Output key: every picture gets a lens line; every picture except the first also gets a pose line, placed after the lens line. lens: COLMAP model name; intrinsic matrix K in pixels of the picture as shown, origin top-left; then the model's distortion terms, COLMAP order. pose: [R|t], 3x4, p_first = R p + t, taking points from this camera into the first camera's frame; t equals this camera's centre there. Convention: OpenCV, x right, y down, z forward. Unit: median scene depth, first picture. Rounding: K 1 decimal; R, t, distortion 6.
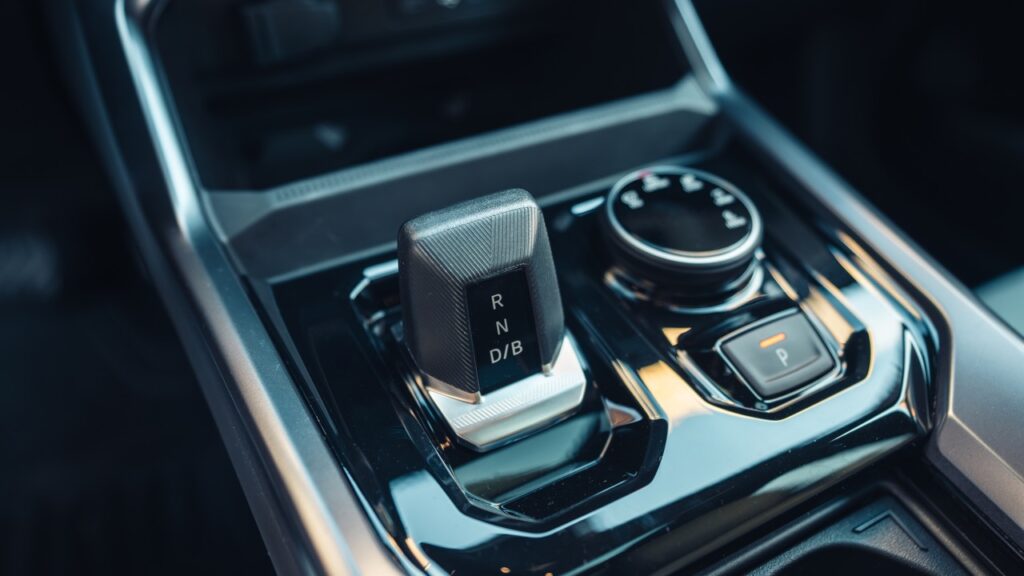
lens RADIAL K [[666.1, 0, 514.4], [0, 666.1, 287.4], [0, 0, 1]] dist [-0.008794, -0.000424]
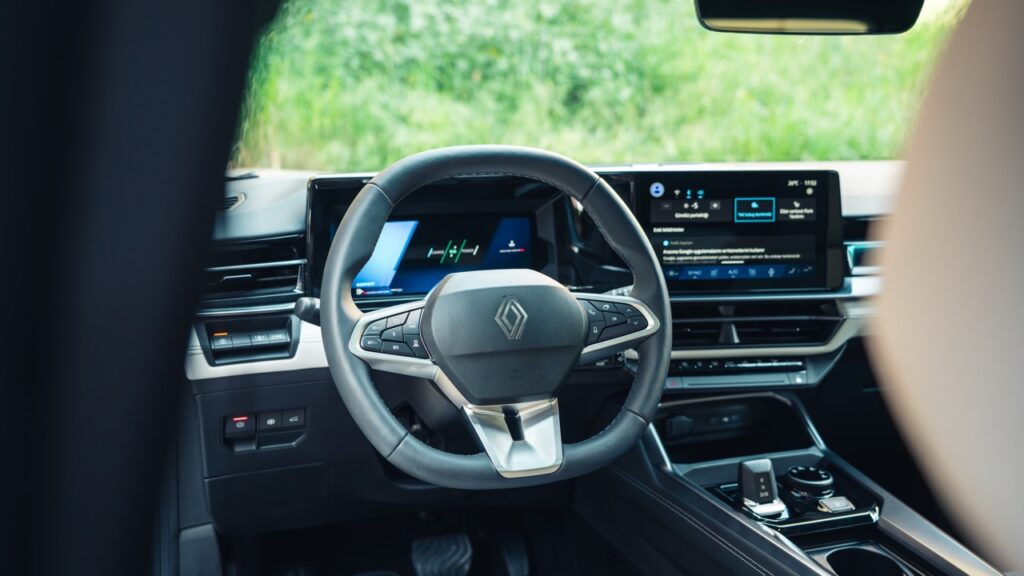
lens RADIAL K [[899.7, 0, 512.2], [0, 899.7, 295.6], [0, 0, 1]] dist [0.010565, -0.005359]
pose [[0.986538, 0.004963, -0.163455, -0.525071], [-0.092785, 0.840059, -0.534501, 1.780534], [0.134660, 0.542472, 0.829211, -3.676175]]
